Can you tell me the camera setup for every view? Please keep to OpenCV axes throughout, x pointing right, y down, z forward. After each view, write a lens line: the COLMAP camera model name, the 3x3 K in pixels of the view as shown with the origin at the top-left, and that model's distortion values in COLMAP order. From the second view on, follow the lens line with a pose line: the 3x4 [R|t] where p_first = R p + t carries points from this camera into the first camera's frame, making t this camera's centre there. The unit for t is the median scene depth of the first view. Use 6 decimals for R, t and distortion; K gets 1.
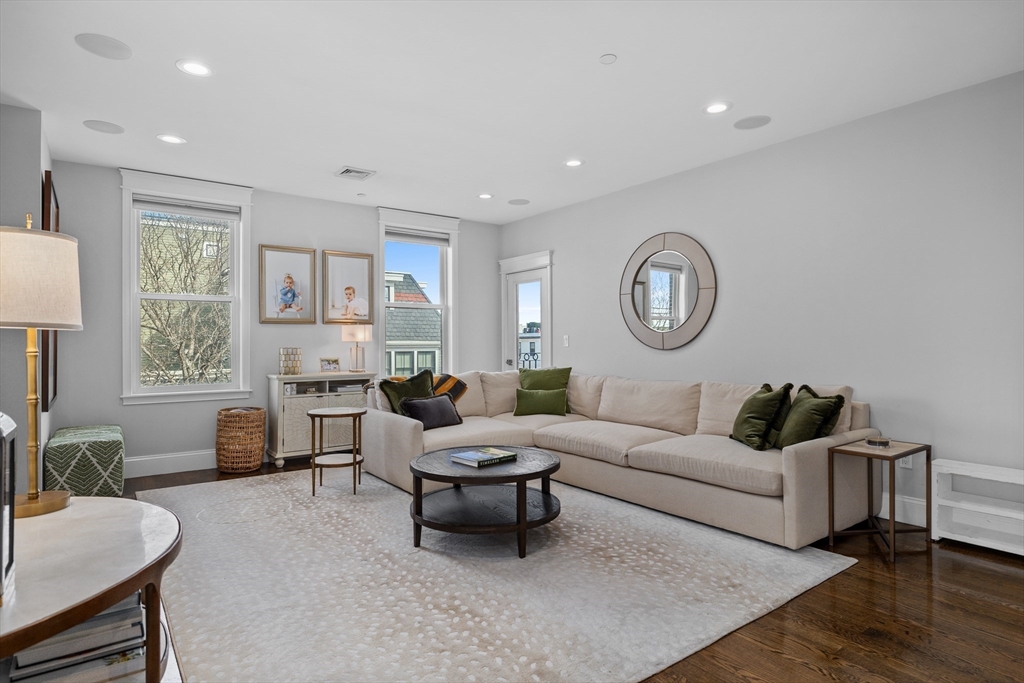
lens RADIAL K [[559.0, 0, 511.1], [0, 559.0, 343.2], [0, 0, 1]] dist [-0.007708, 0.003449]
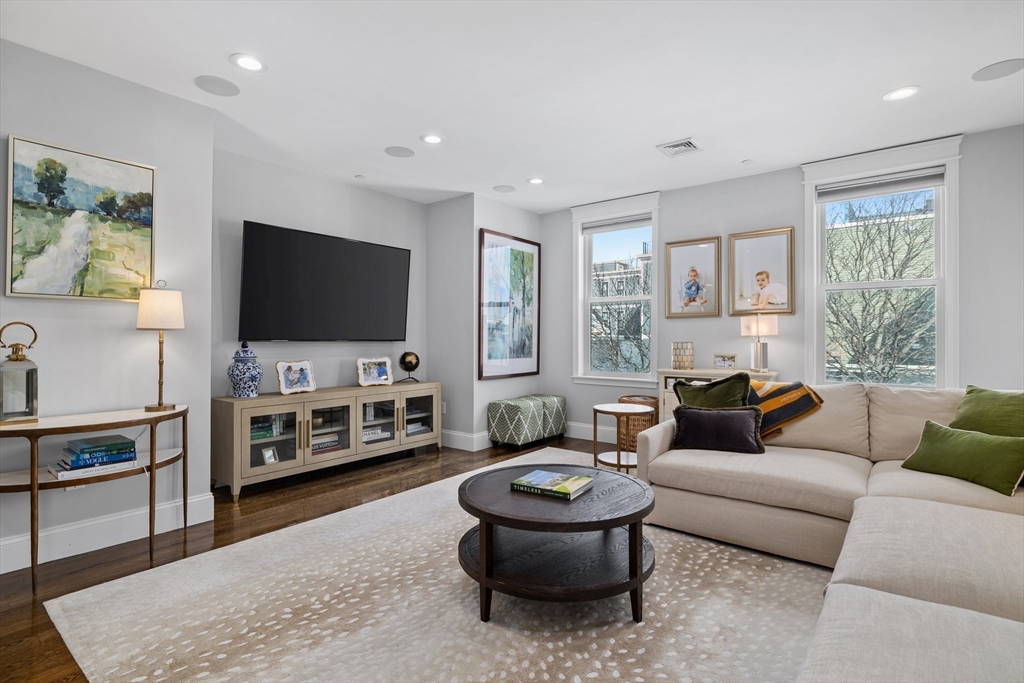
lens RADIAL K [[500.7, 0, 512.2], [0, 500.7, 338.5], [0, 0, 1]] dist [-0.005277, 0.000167]
pose [[0.259673, 0.005234, -0.965682, 0.415096], [-0.002507, 0.999986, 0.004745, -0.001803], [0.965693, 0.001188, 0.259683, 0.521143]]
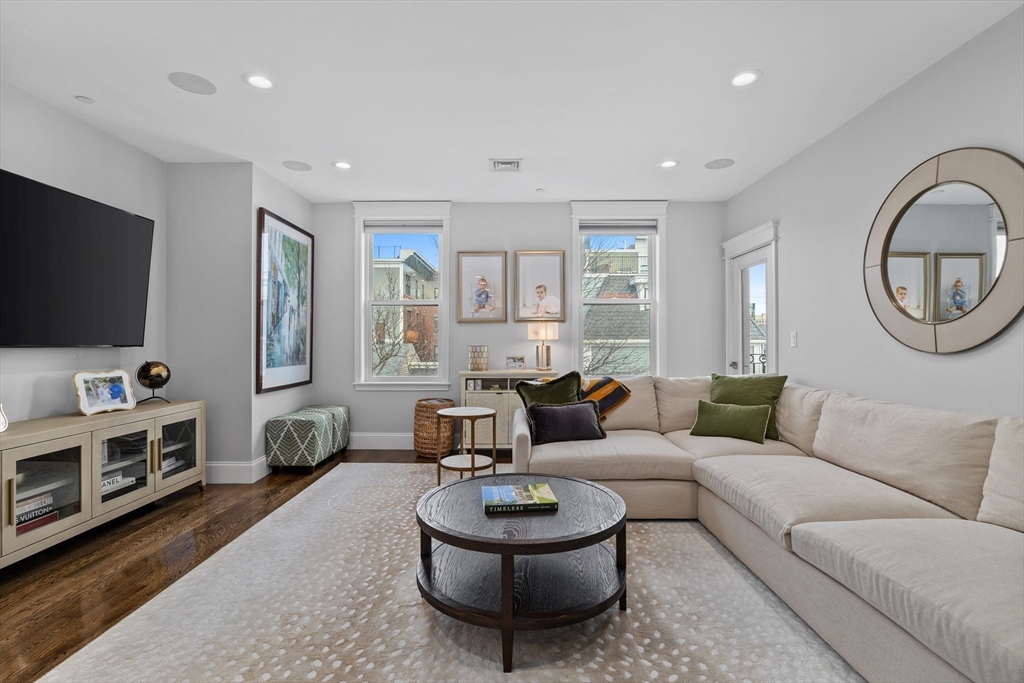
lens RADIAL K [[476.5, 0, 510.7], [0, 476.5, 340.1], [0, 0, 1]] dist [-0.011004, 0.002049]
pose [[0.800935, 0.000695, -0.598751, 0.214864], [-0.002376, 0.999995, -0.002019, -0.000701], [0.598747, 0.003040, 0.800932, 0.338270]]
